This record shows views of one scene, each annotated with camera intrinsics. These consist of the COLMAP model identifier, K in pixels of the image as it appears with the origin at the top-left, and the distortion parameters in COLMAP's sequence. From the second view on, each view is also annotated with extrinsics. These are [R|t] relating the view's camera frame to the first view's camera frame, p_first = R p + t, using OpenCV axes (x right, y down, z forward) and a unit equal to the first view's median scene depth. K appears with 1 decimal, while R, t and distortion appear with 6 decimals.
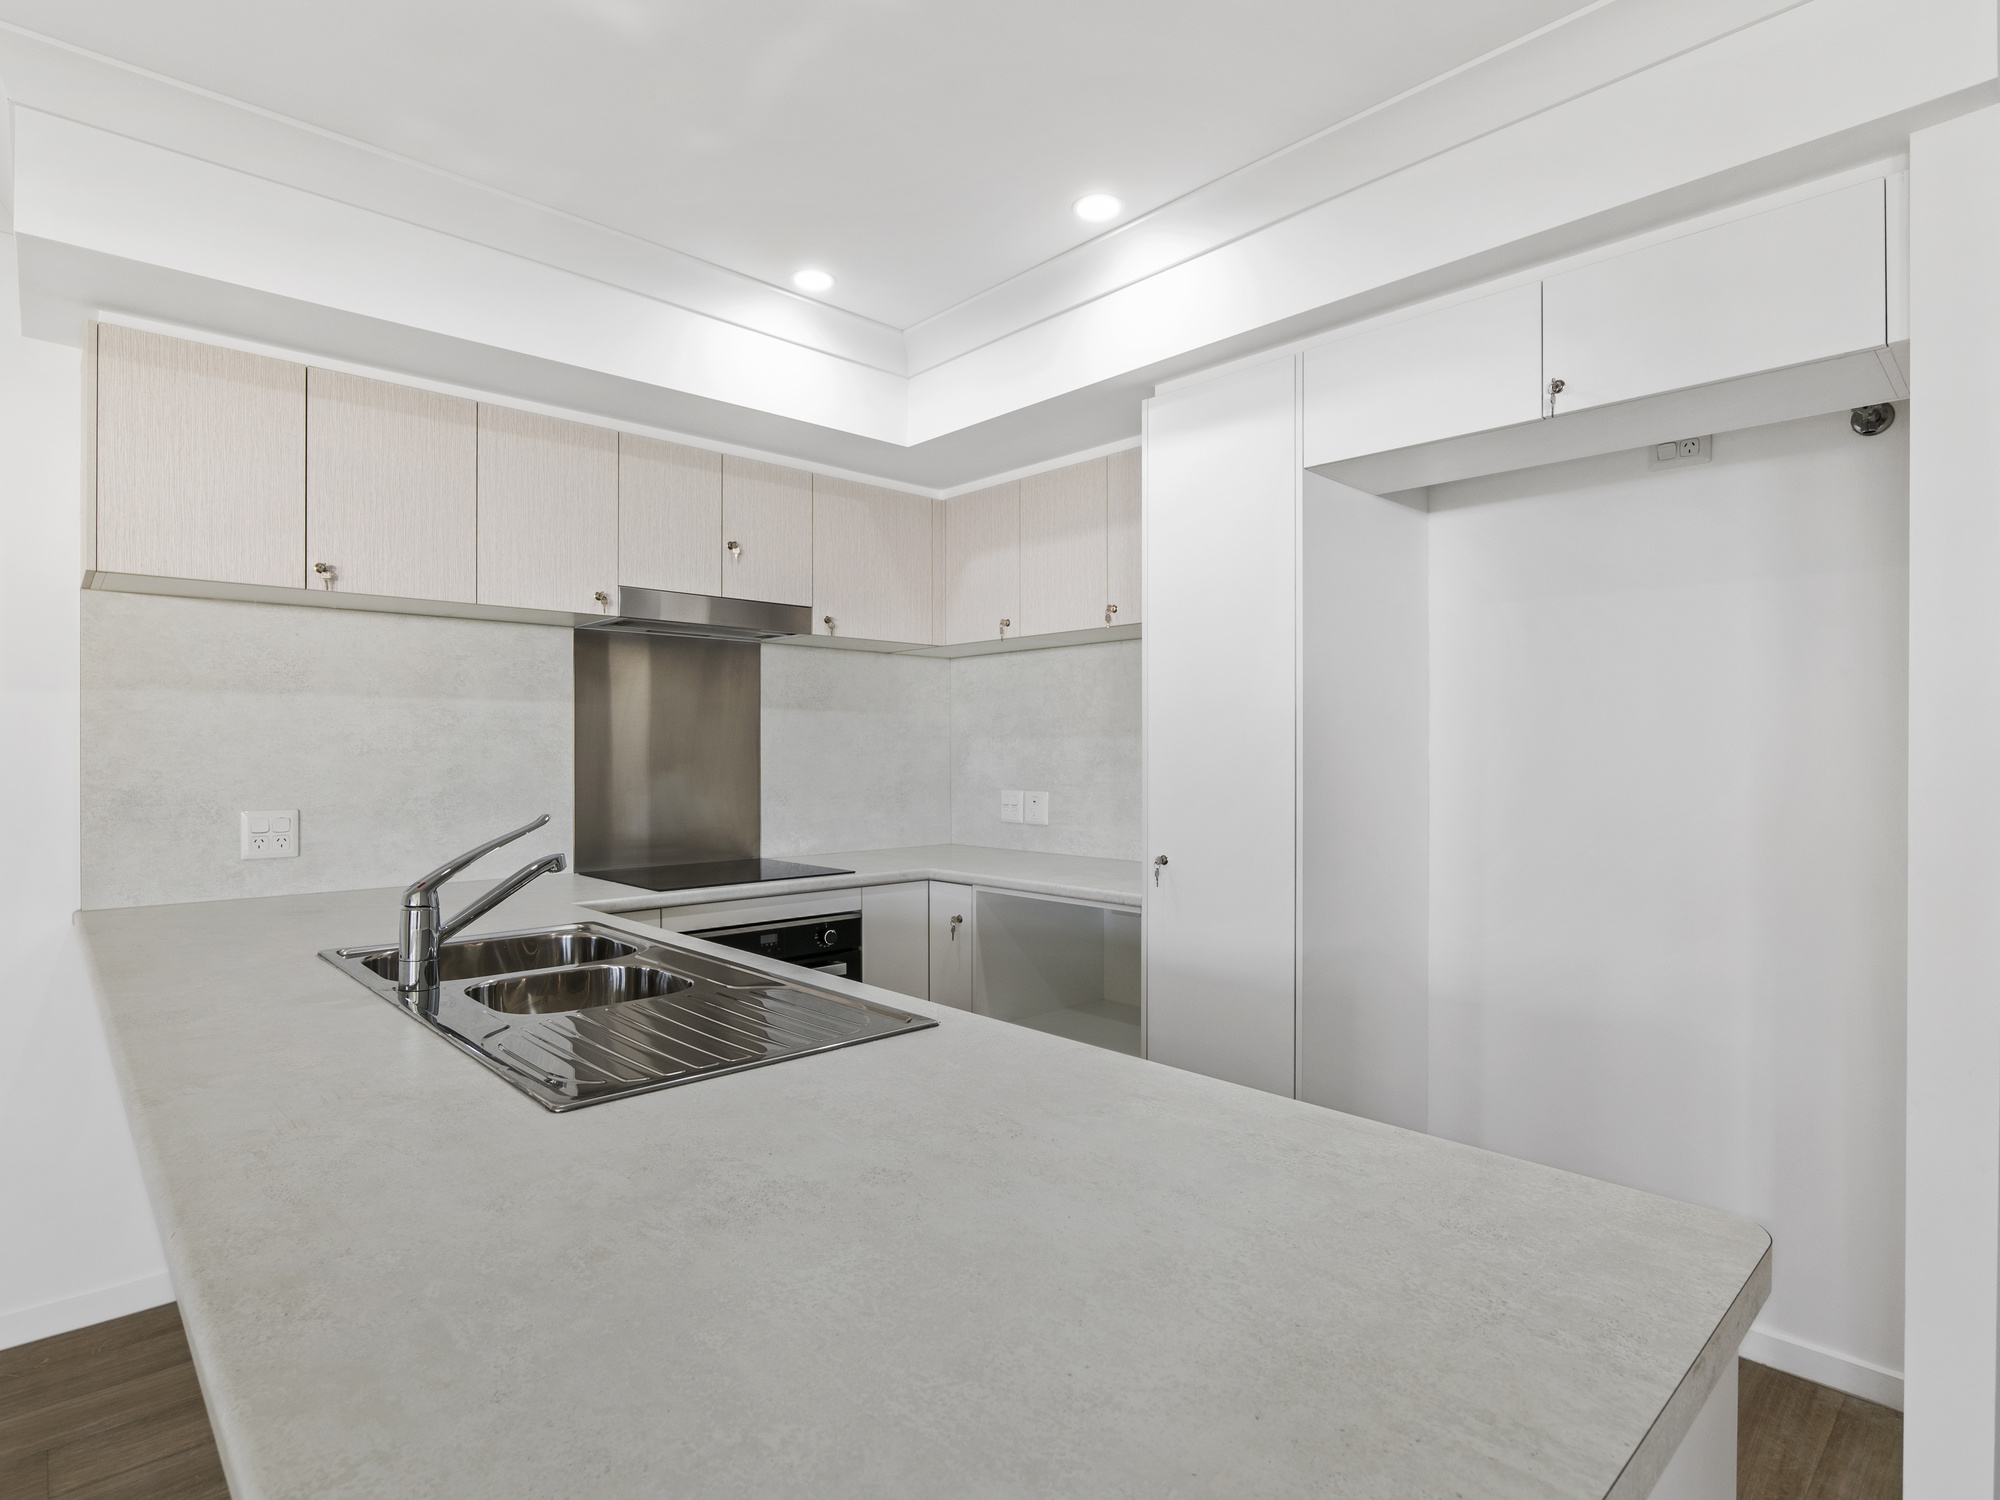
lens RADIAL K [[1036.0, 0, 1000.1], [0, 1036.0, 751.6], [0, 0, 1]] dist [0.001778, -0.001965]
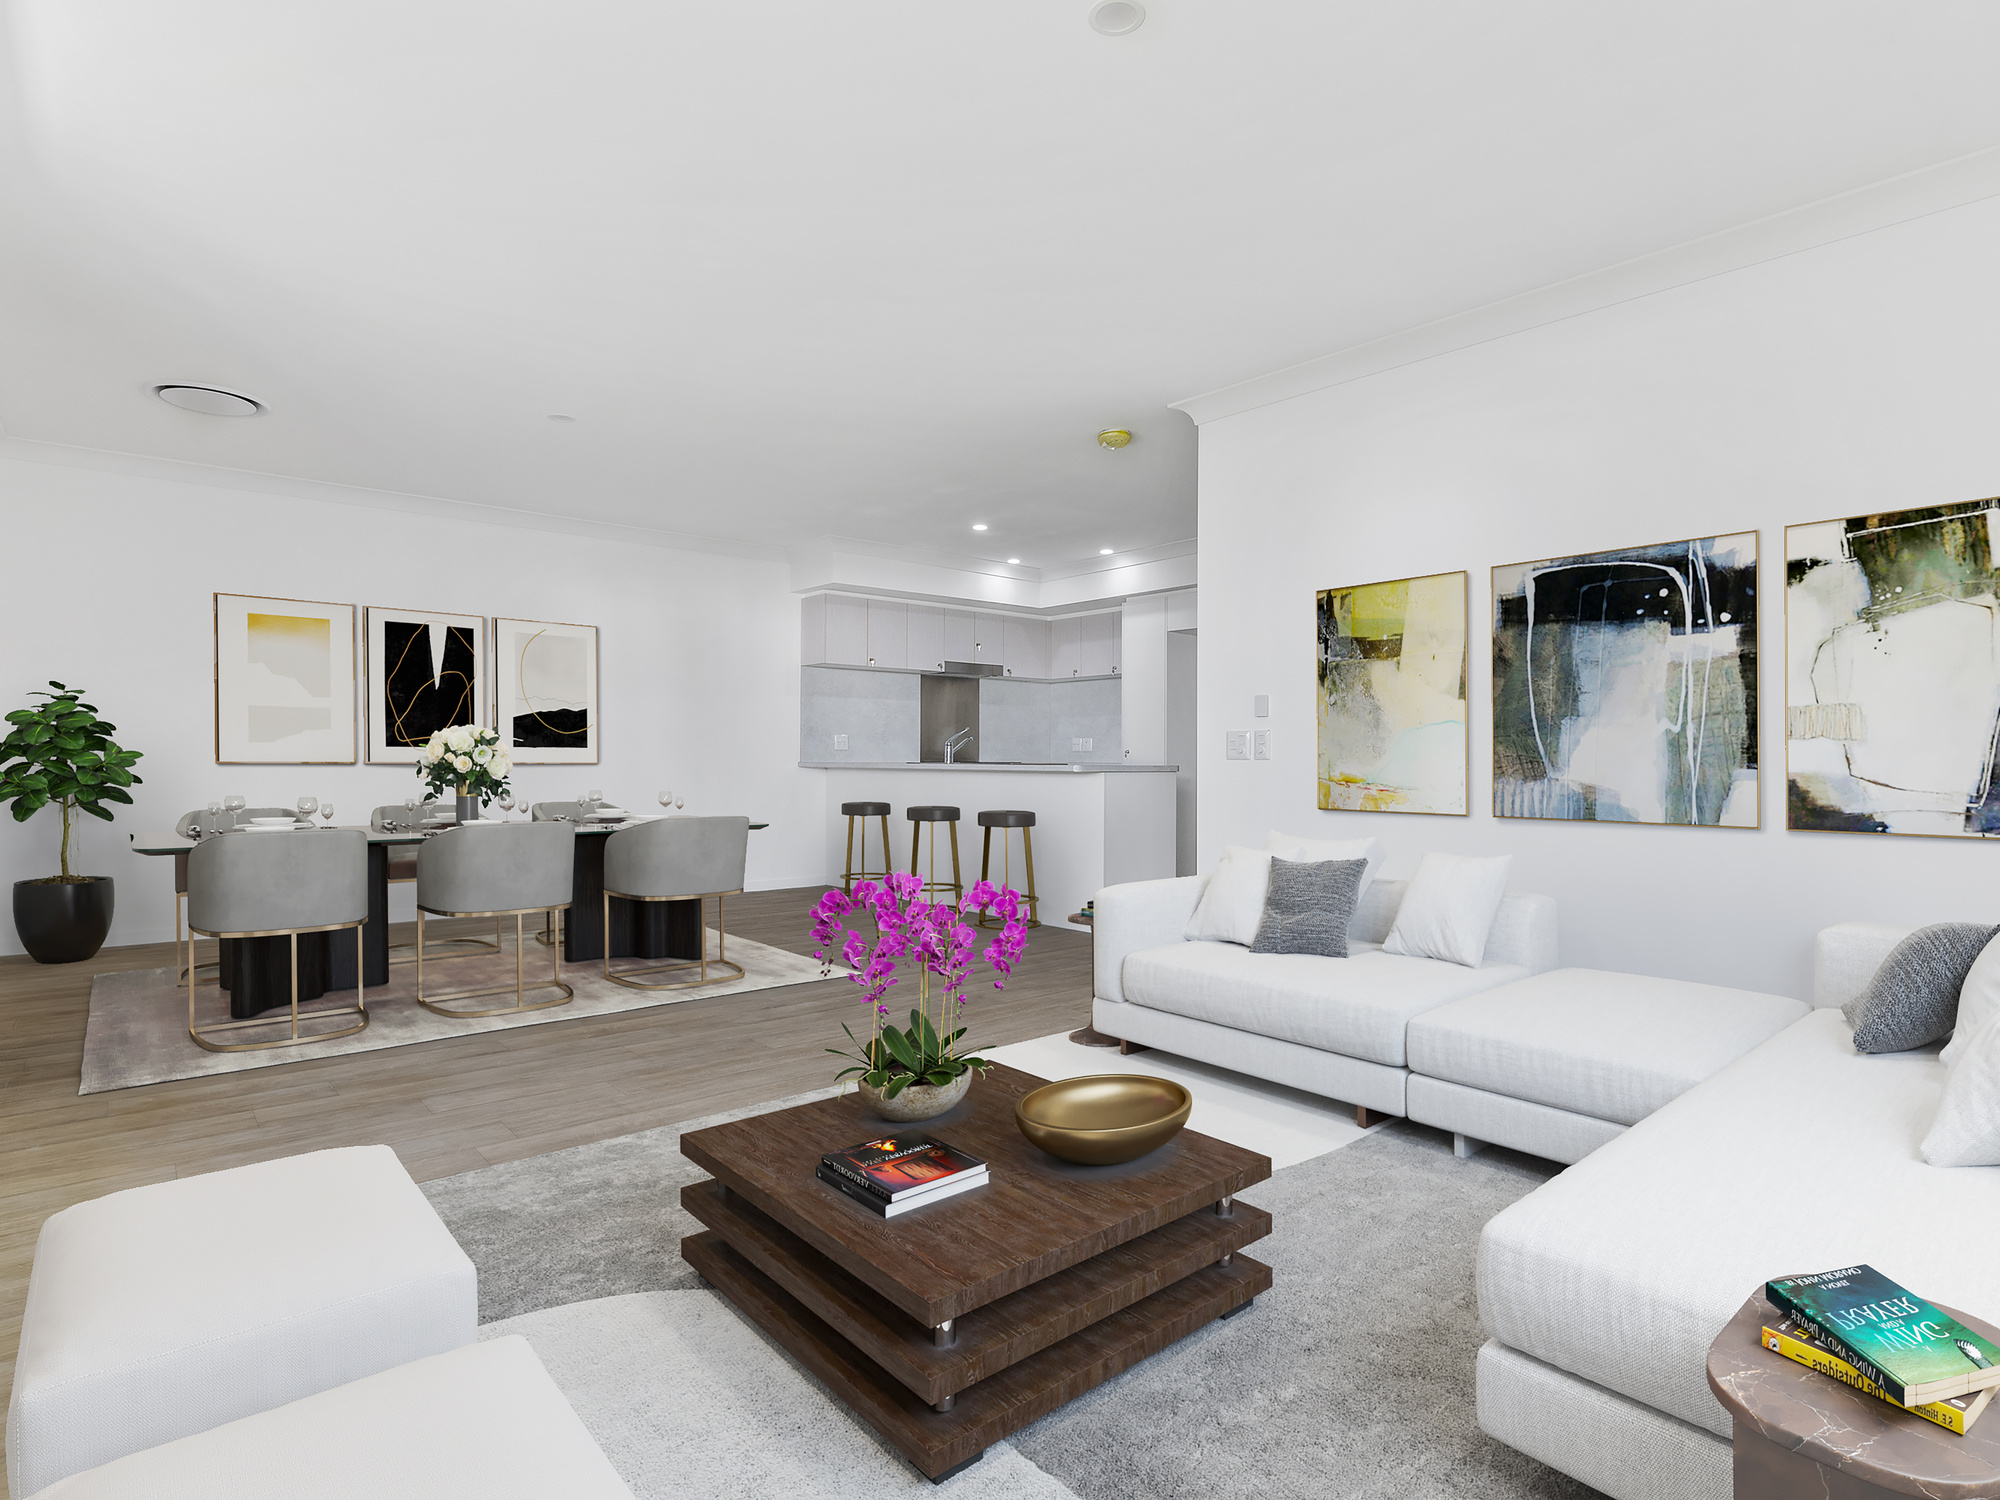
lens RADIAL K [[1036.0, 0, 997.5], [0, 1036.0, 752.5], [0, 0, 1]] dist [0.001778, -0.001965]
pose [[0.998640, 0.003724, -0.051994, -0.065077], [-0.003763, 0.999993, -0.000656, 0.098548], [0.051991, 0.000851, 0.998647, -1.921000]]
